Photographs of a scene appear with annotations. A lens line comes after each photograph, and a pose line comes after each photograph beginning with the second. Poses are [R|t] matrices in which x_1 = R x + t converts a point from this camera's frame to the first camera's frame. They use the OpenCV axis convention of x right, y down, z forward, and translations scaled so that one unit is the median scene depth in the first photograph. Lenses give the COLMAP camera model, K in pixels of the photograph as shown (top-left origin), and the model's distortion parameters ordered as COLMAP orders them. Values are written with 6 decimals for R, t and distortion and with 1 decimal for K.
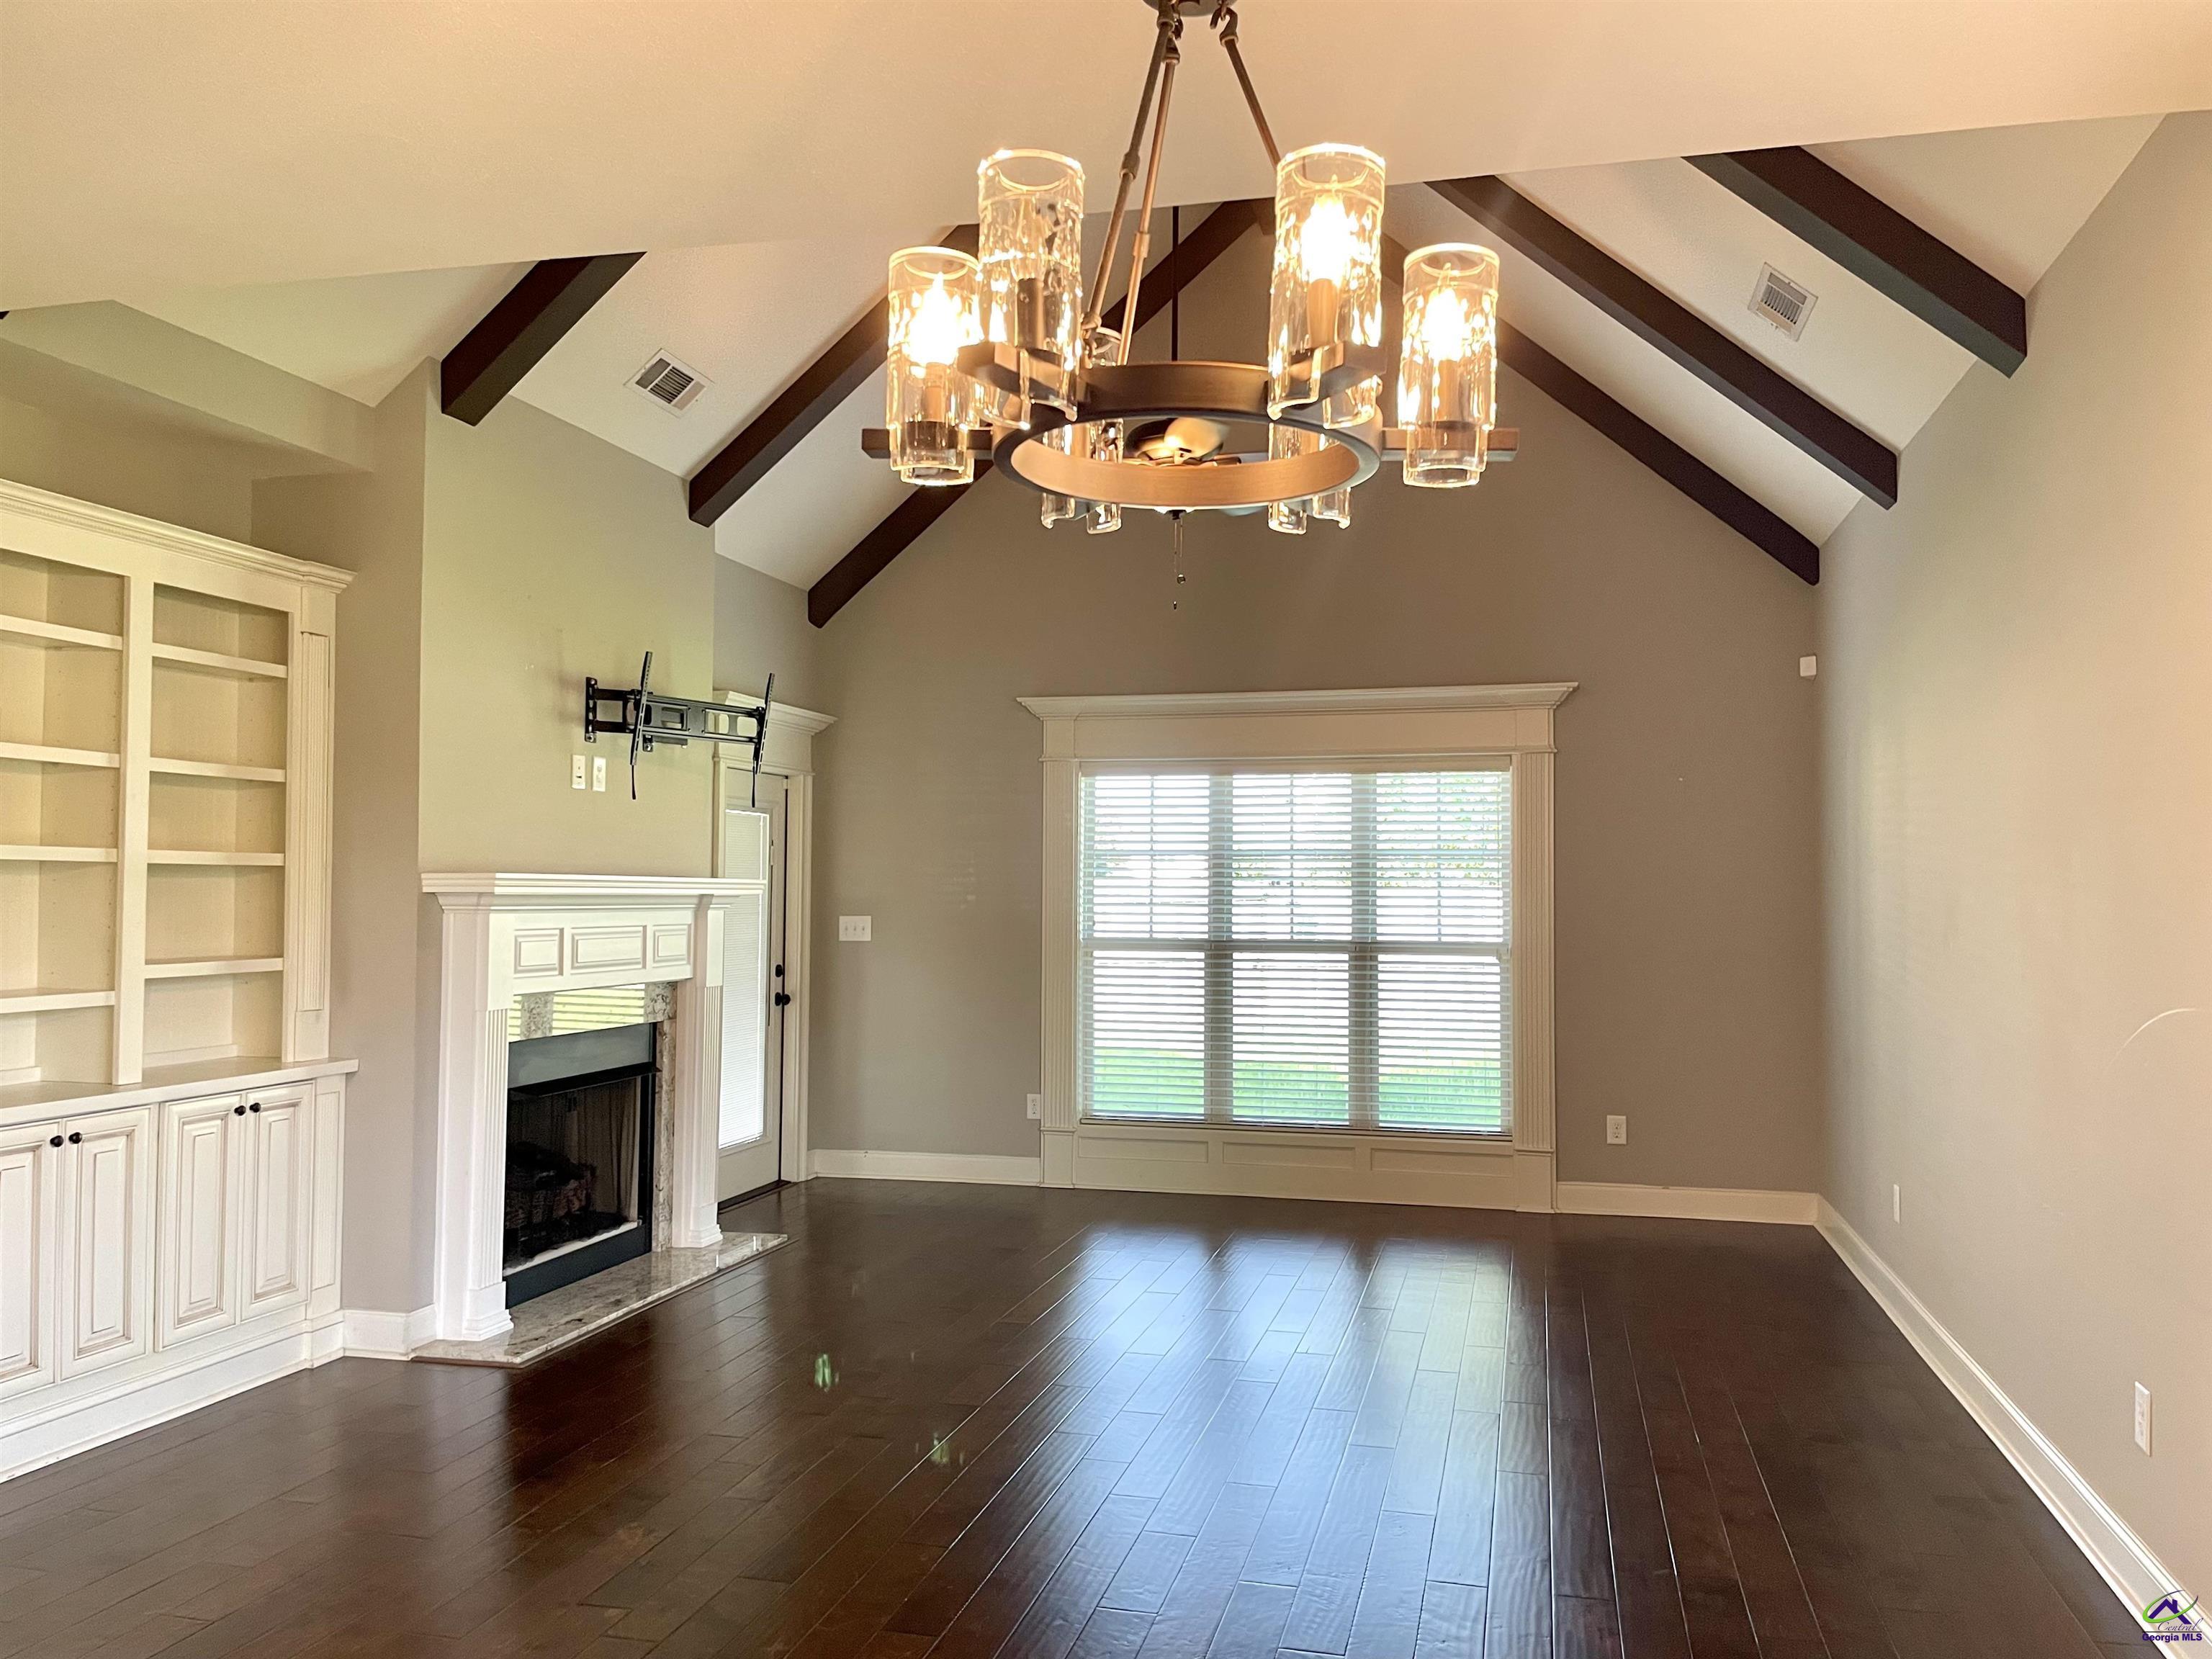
lens RADIAL K [[1674.6, 0, 1105.3], [0, 1674.6, 828.4], [0, 0, 1]] dist [0.075504, -0.083068]
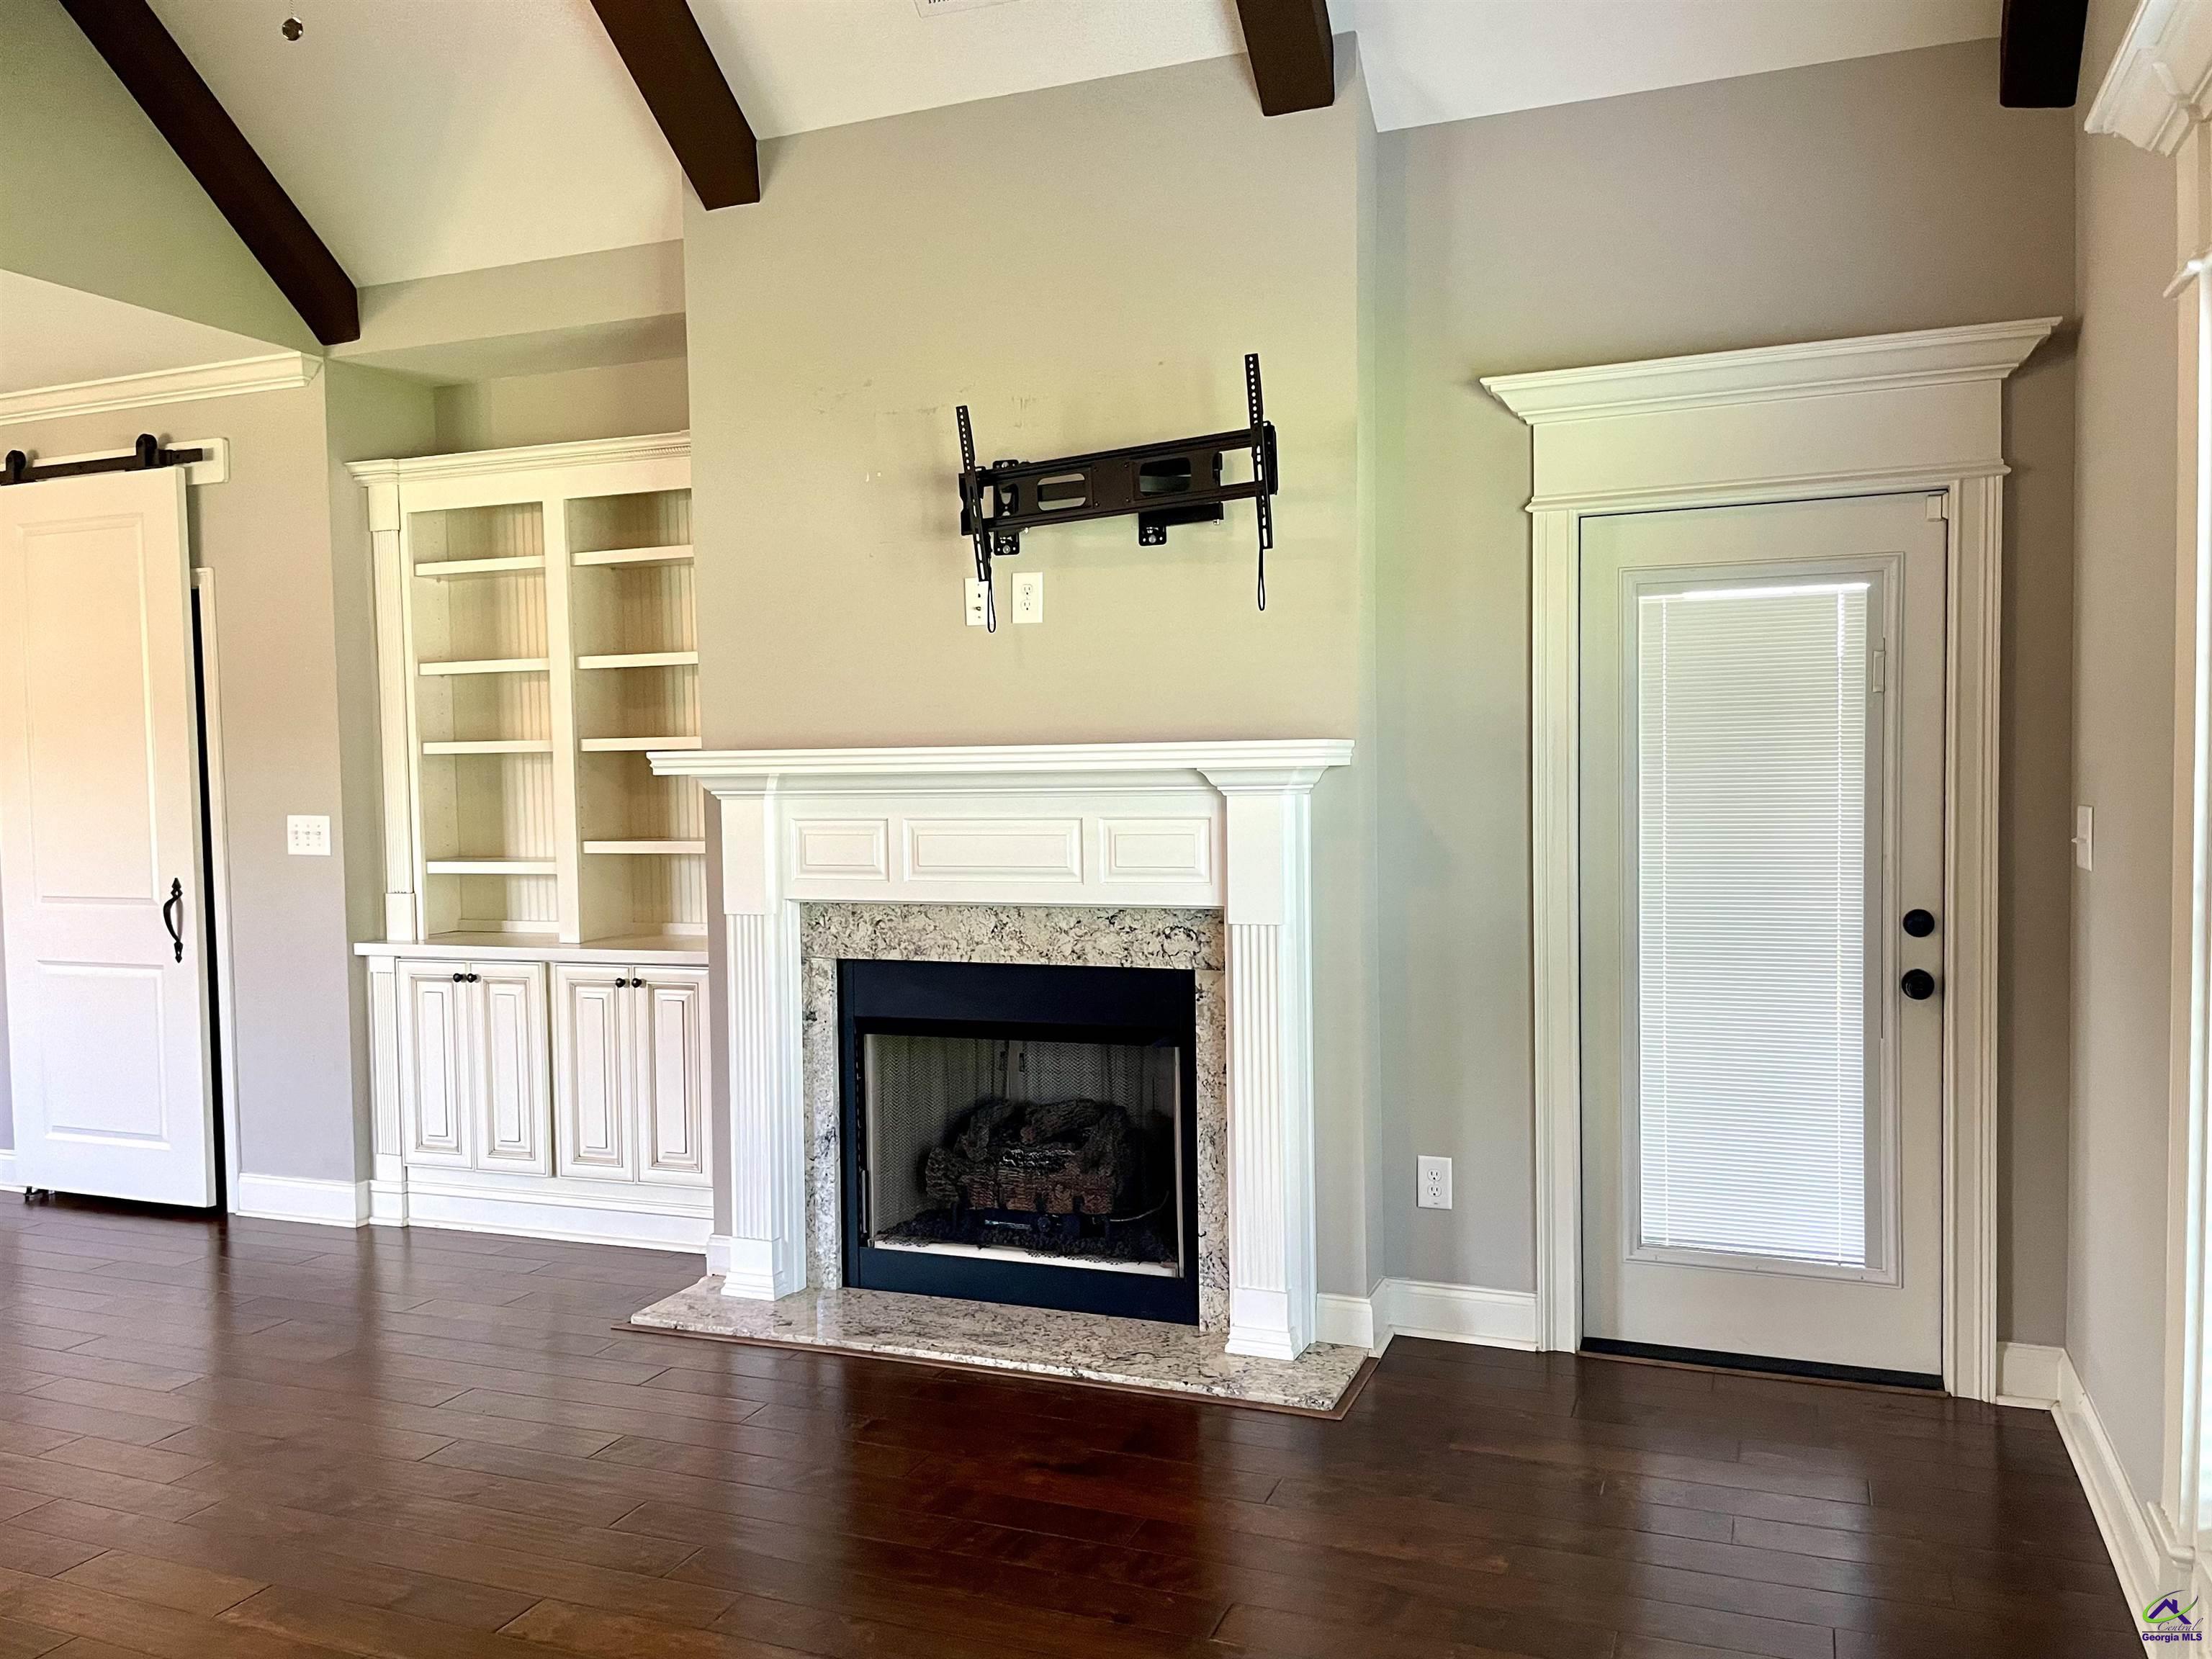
lens RADIAL K [[1674.6, 0, 1110.5], [0, 1674.6, 820.7], [0, 0, 1]] dist [0.075504, -0.083068]
pose [[-0.112763, 0.032833, -0.993079, 0.387026], [0.056720, 0.998037, 0.026557, 0.043382], [0.992002, -0.053333, -0.114403, 1.119470]]
